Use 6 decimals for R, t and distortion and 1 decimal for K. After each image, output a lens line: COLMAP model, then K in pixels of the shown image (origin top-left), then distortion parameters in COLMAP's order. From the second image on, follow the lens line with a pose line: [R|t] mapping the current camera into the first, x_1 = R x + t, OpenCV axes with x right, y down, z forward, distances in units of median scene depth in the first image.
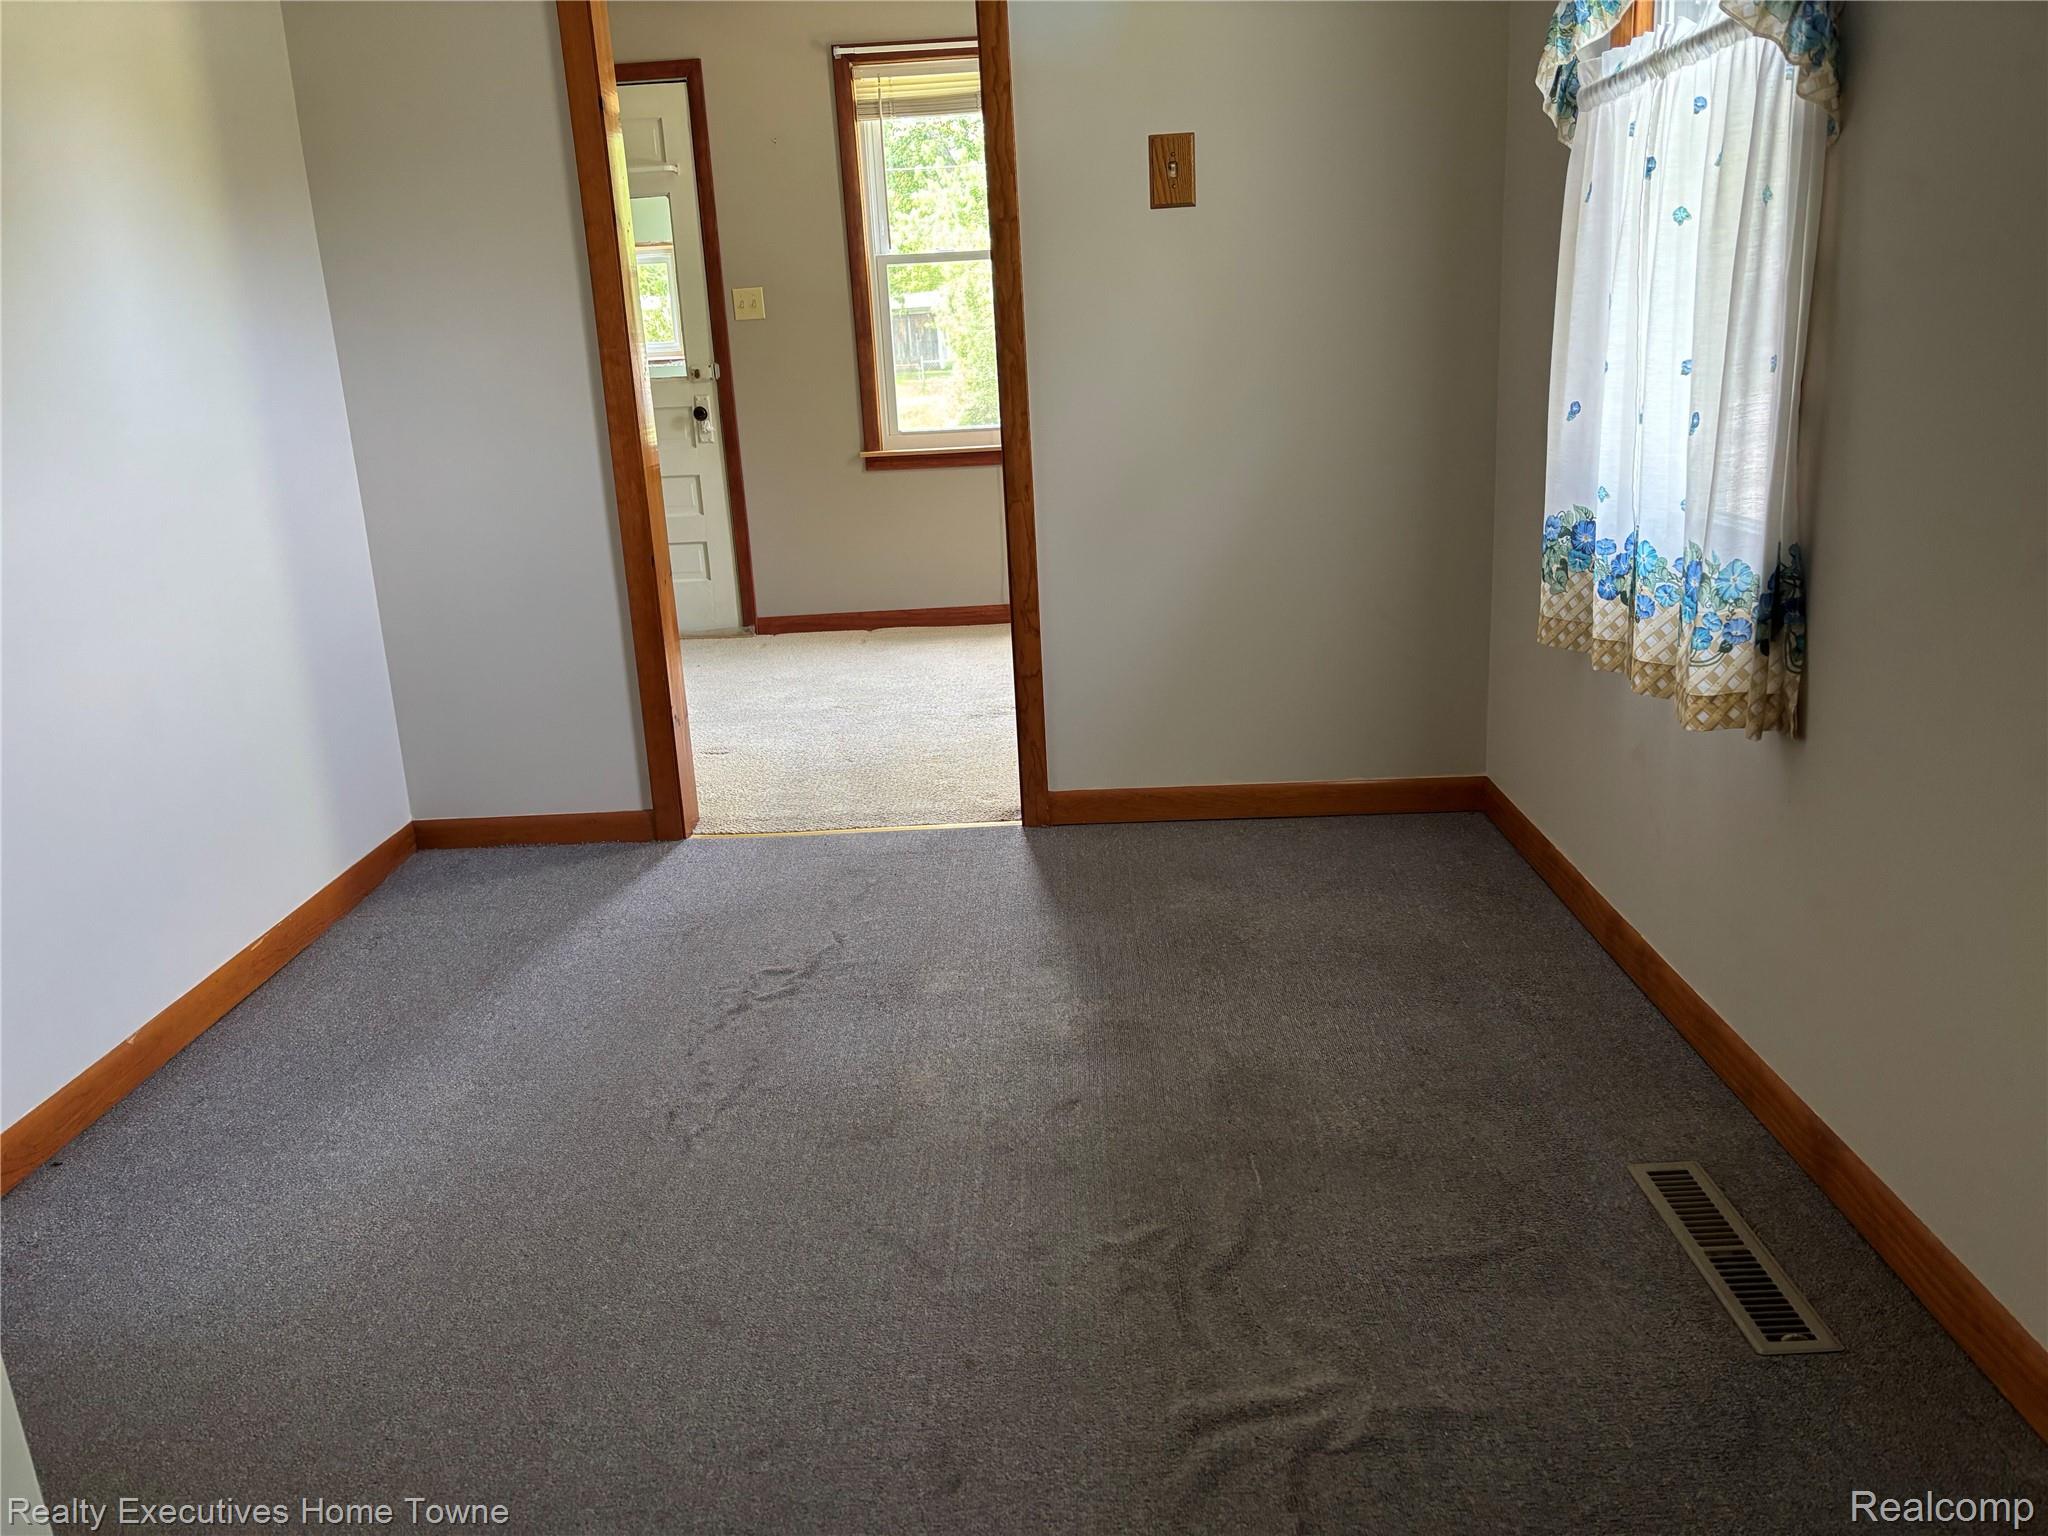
lens RADIAL K [[1545.4, 0, 1024.0], [0, 1545.4, 768.0], [0, 0, 1]] dist [-0.003316, -0.008780]
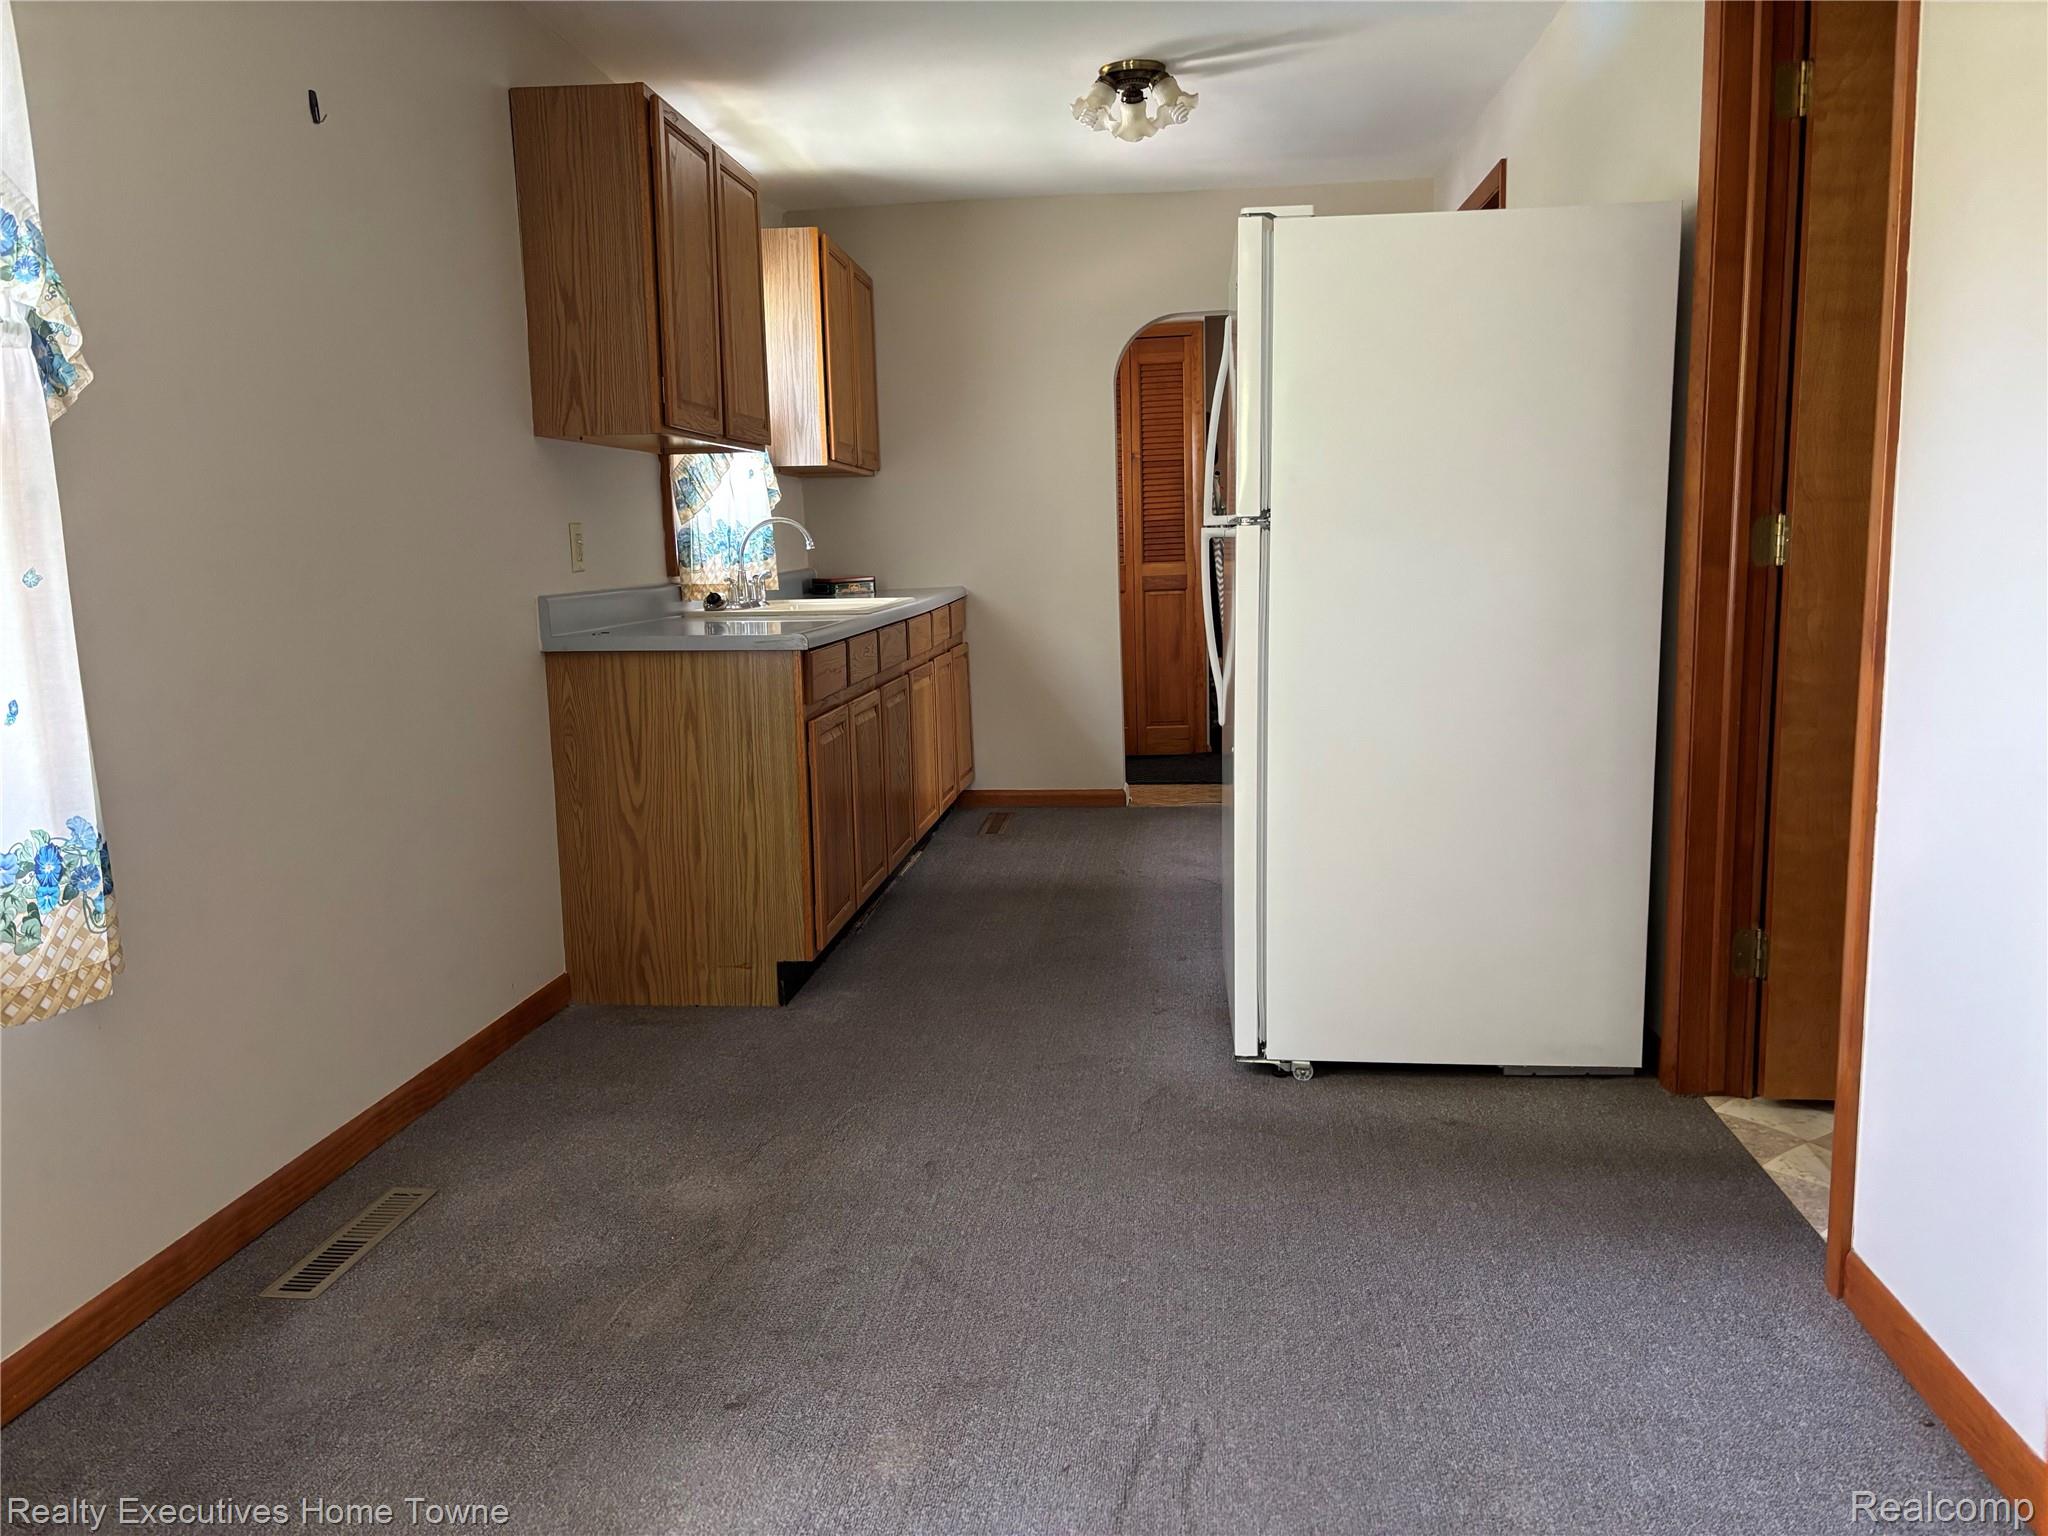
lens RADIAL K [[1545.4, 0, 1024.0], [0, 1545.4, 768.0], [0, 0, 1]] dist [-0.003316, -0.008780]
pose [[-0.993799, 0.066491, 0.089123, -0.241598], [0.096975, 0.910440, 0.402113, -0.470427], [-0.054405, 0.408262, -0.911242, 1.672912]]
